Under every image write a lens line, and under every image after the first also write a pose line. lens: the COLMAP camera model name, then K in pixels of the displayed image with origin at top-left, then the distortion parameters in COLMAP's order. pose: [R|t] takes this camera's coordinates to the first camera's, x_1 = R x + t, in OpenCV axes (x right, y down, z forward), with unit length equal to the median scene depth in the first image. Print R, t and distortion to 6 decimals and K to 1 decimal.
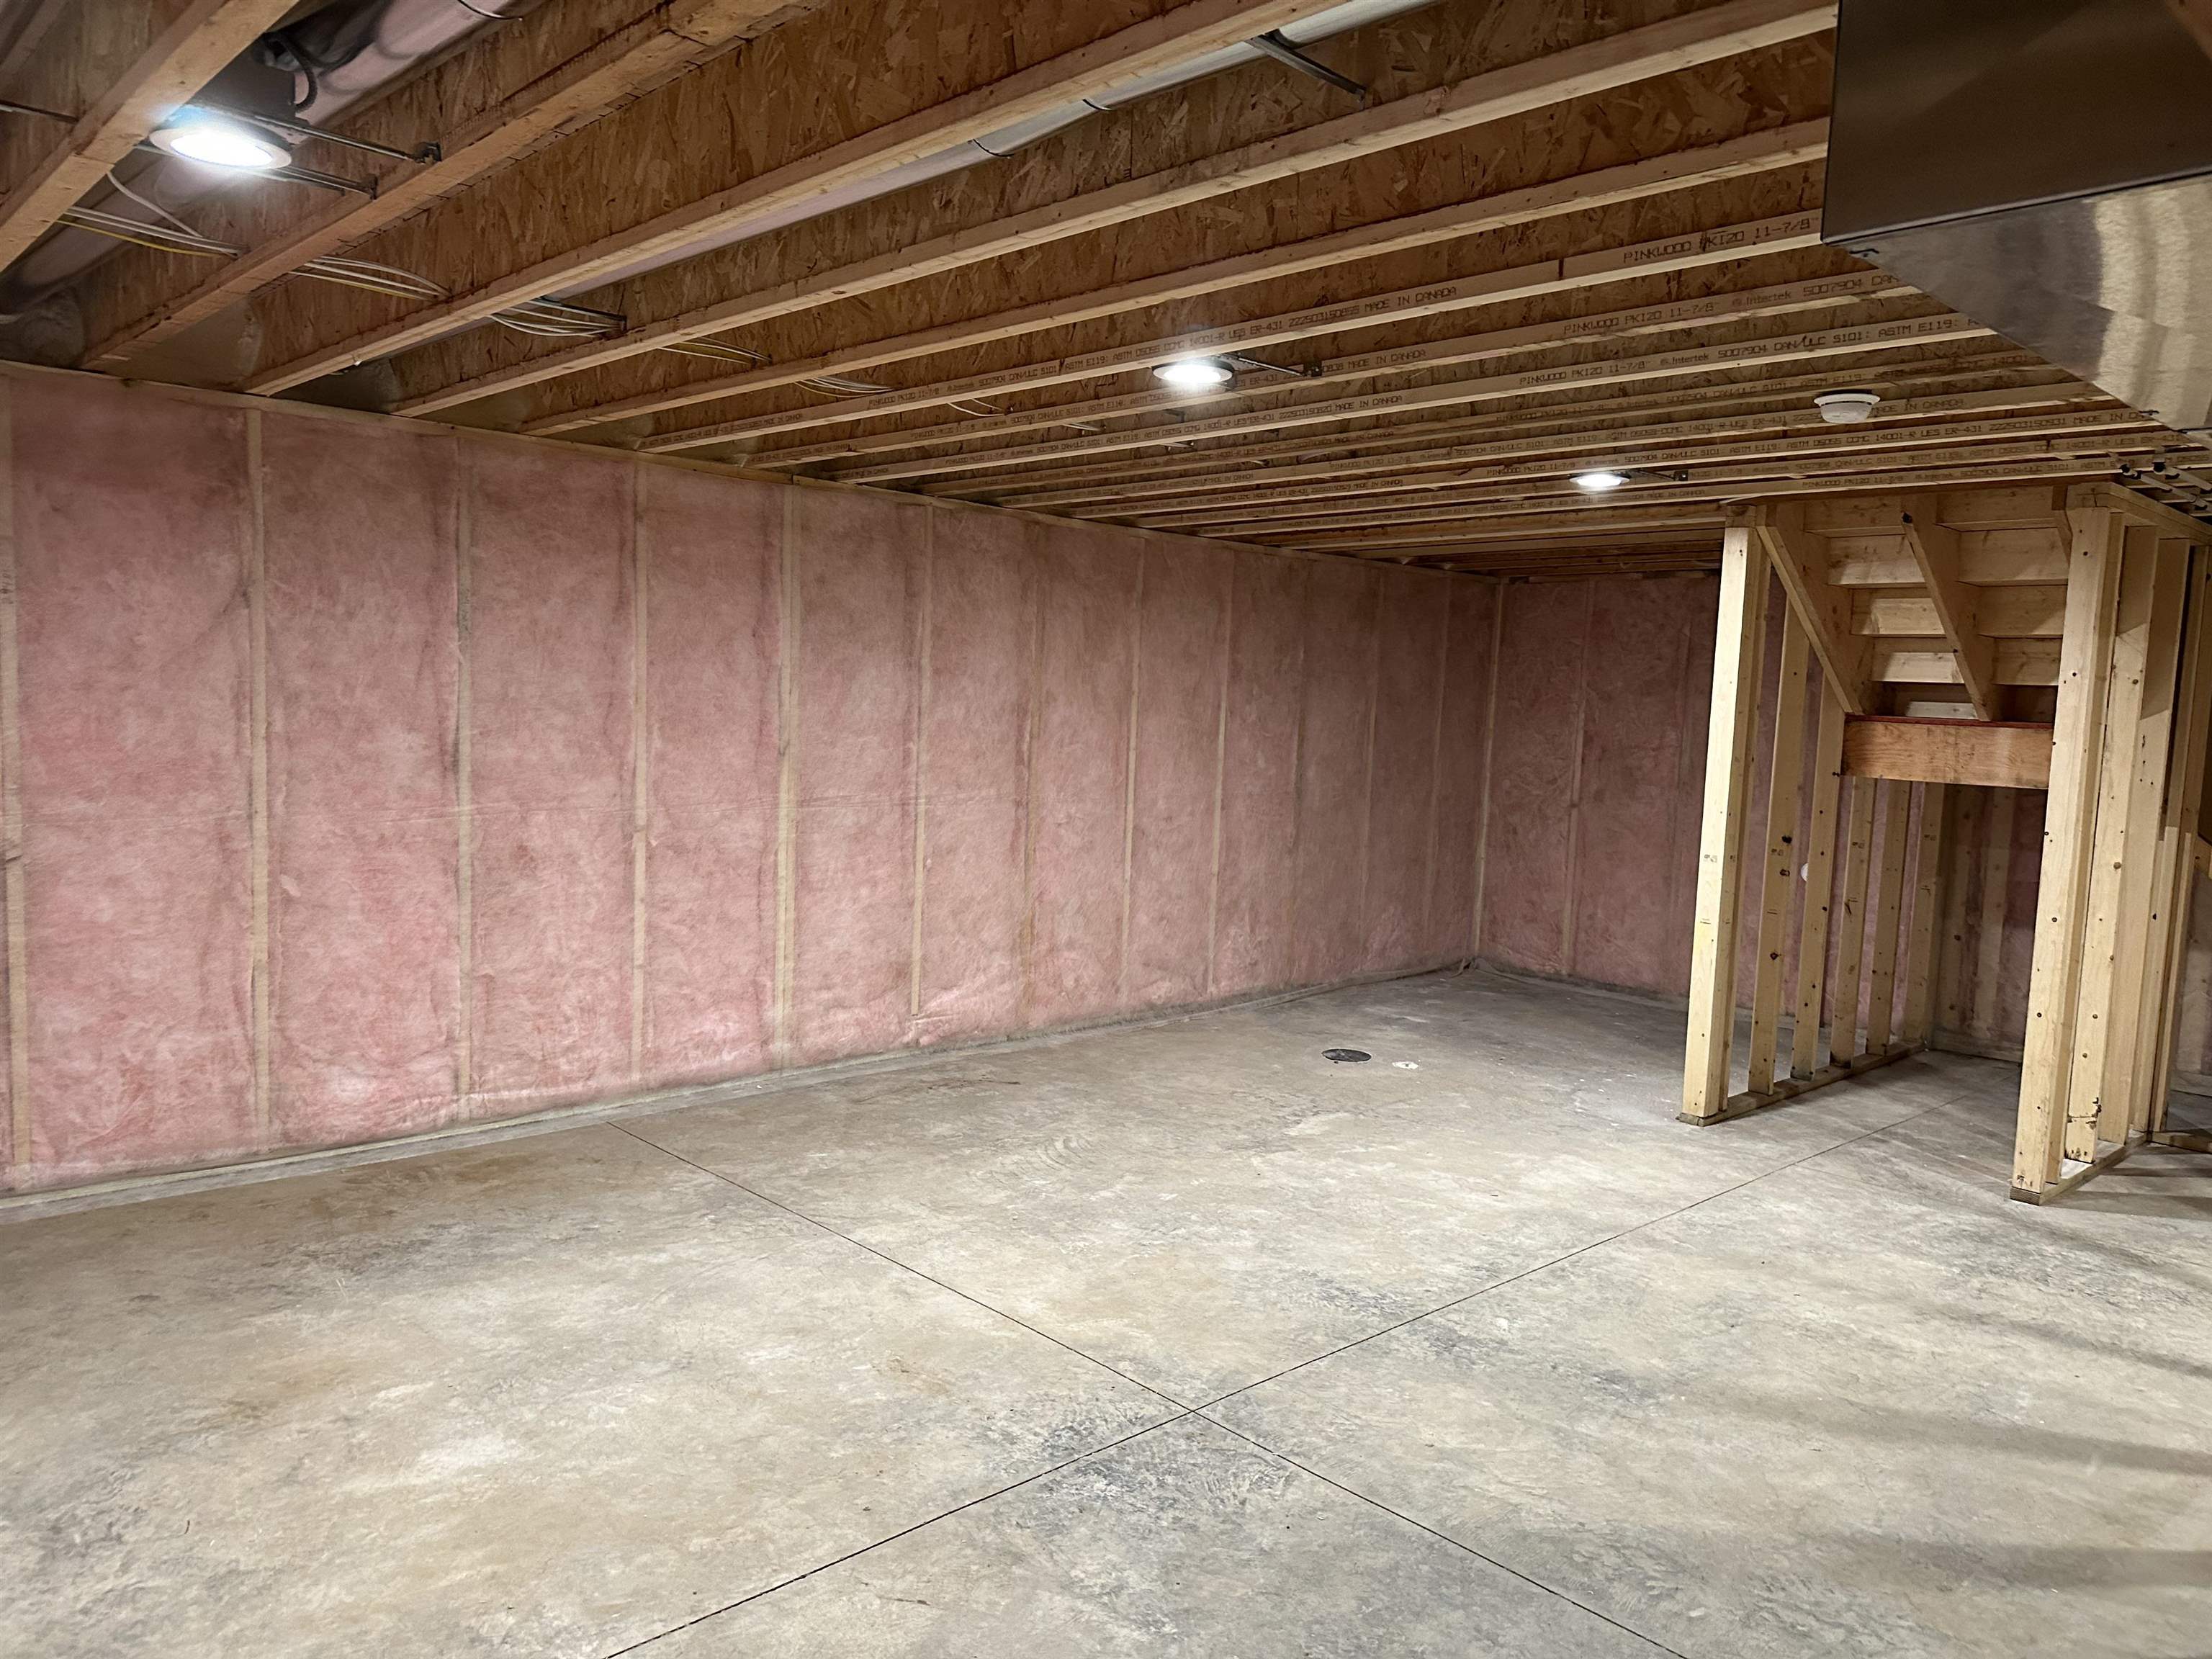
lens RADIAL K [[1532.1, 0, 1106.0], [0, 1532.1, 829.5], [0, 0, 1]] dist [0.089401, -0.117860]
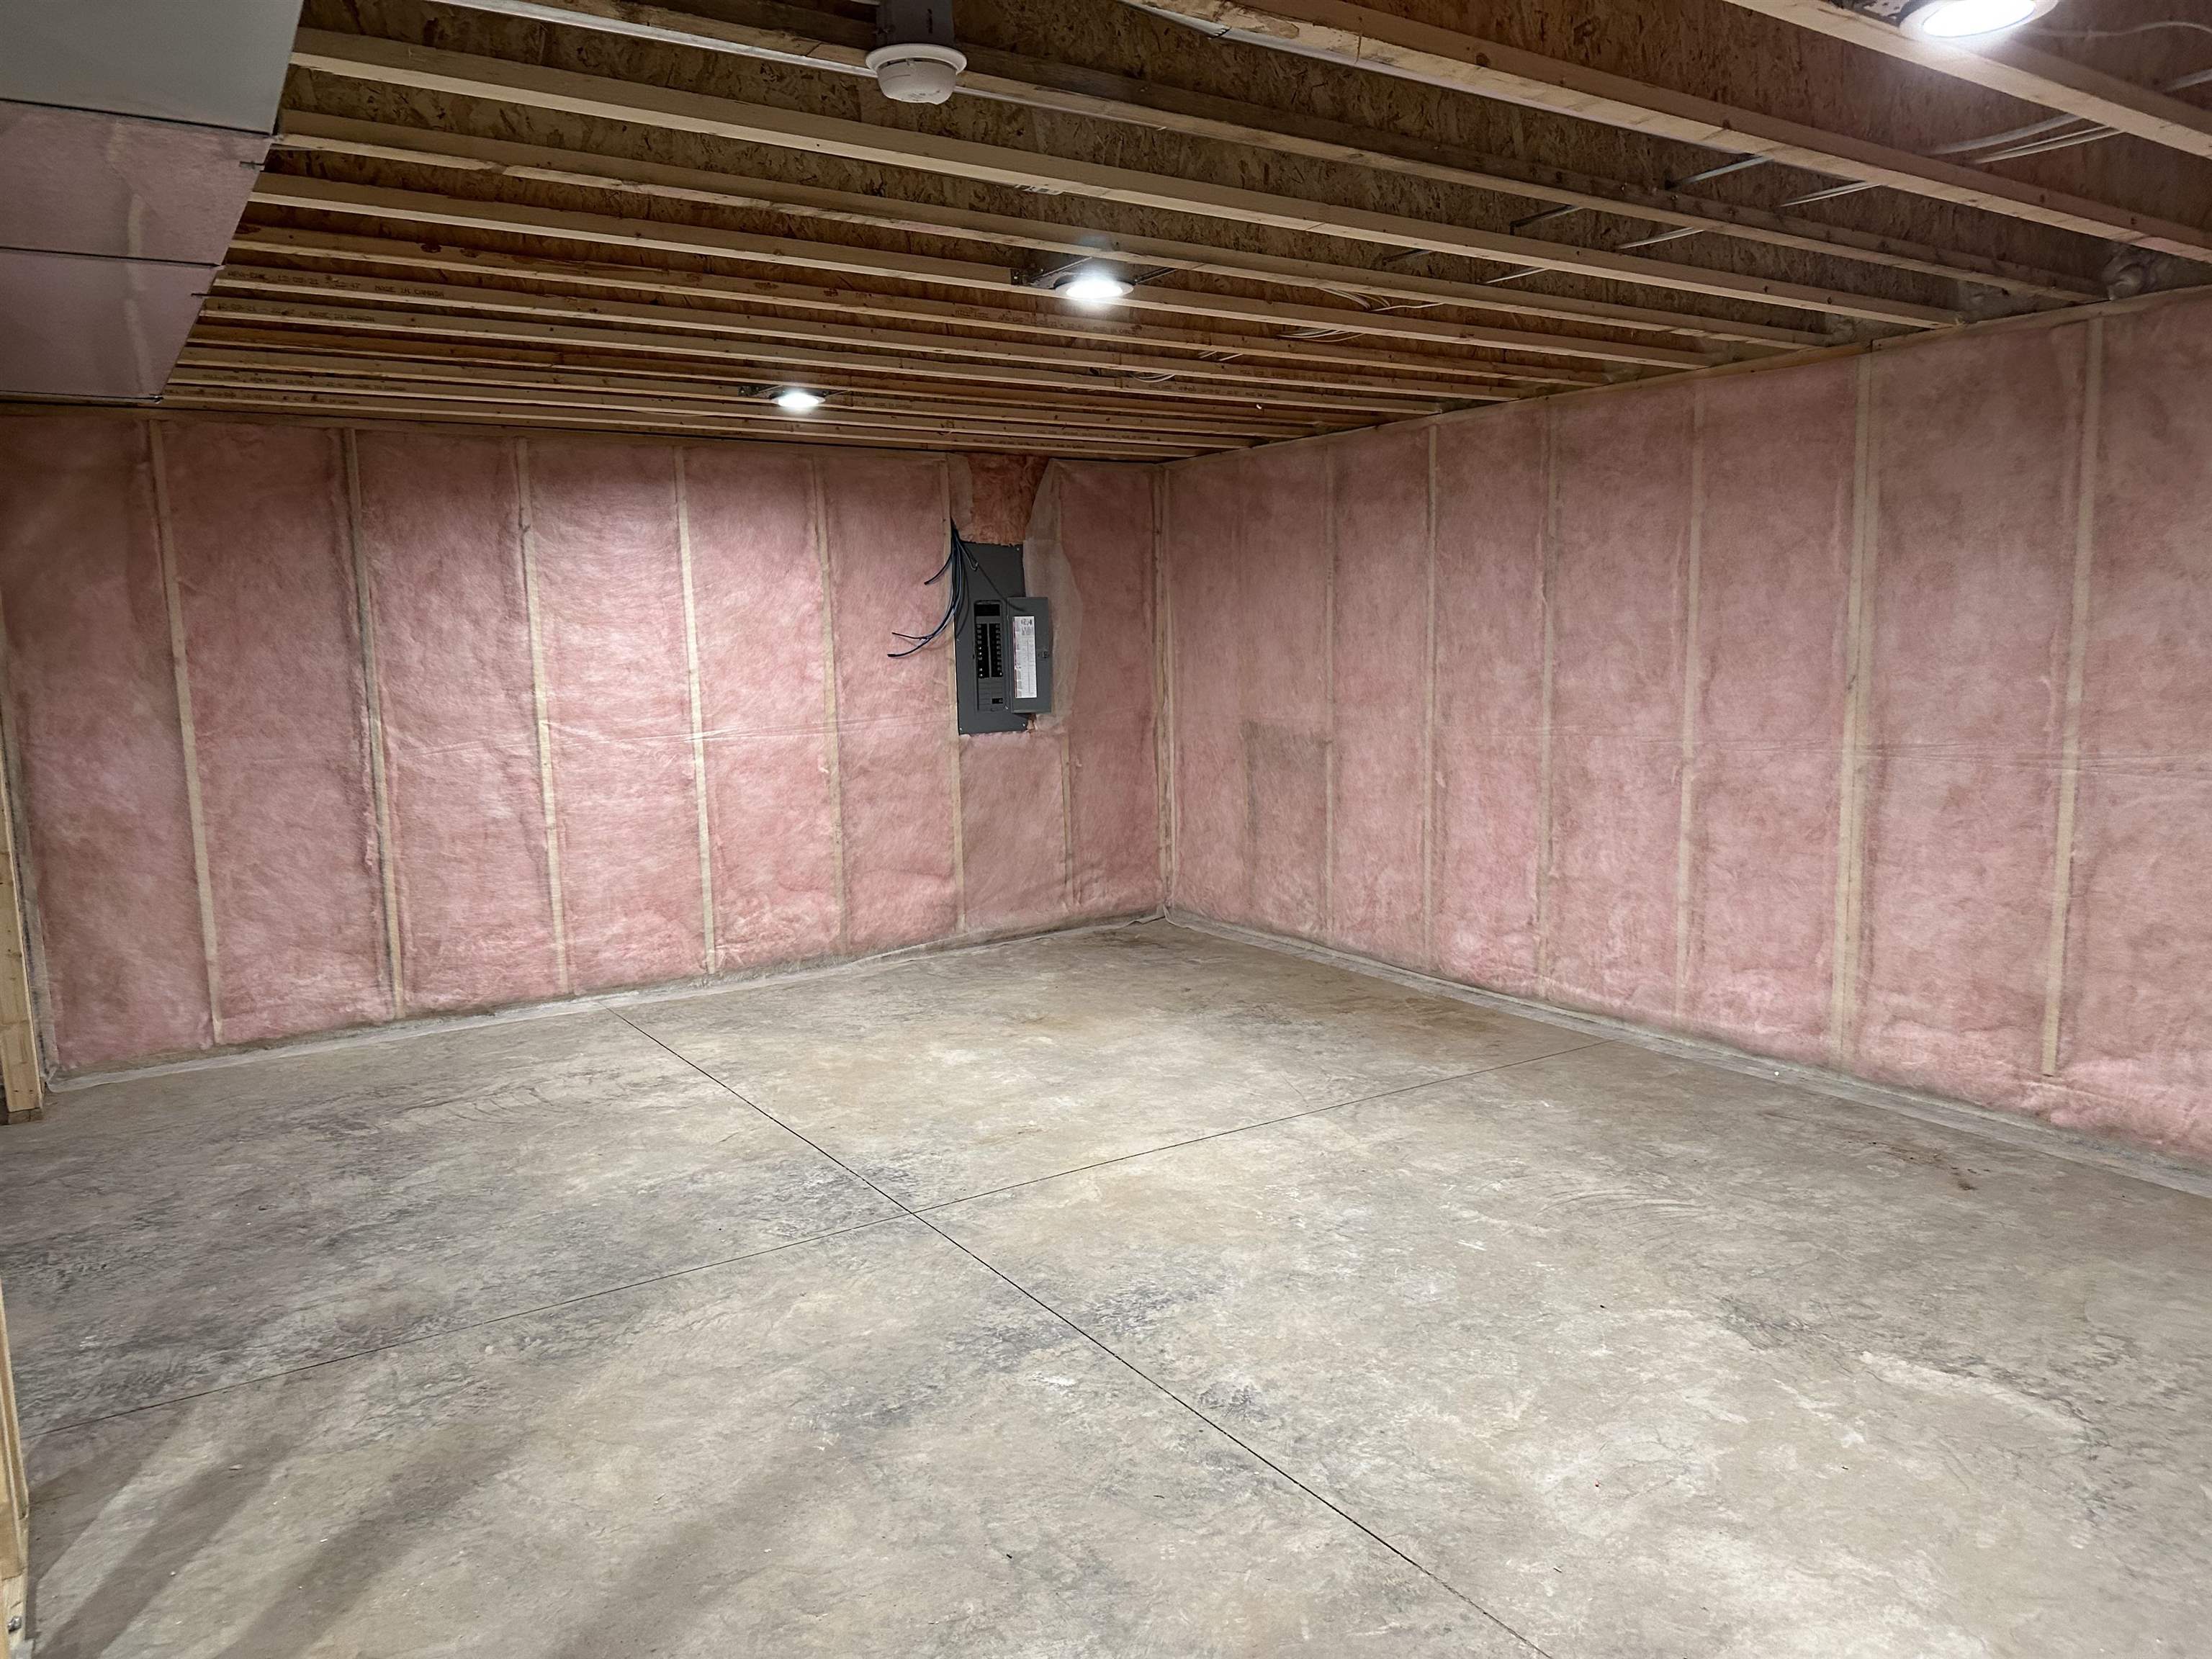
lens RADIAL K [[1523.9, 0, 1106.0], [0, 1523.9, 829.5], [0, 0, 1]] dist [0.199746, -0.303995]
pose [[-0.160266, 0.100717, -0.981922, 0.818298], [-0.073833, 0.990771, 0.113676, -0.048478], [0.984309, 0.090716, -0.151350, 0.898843]]
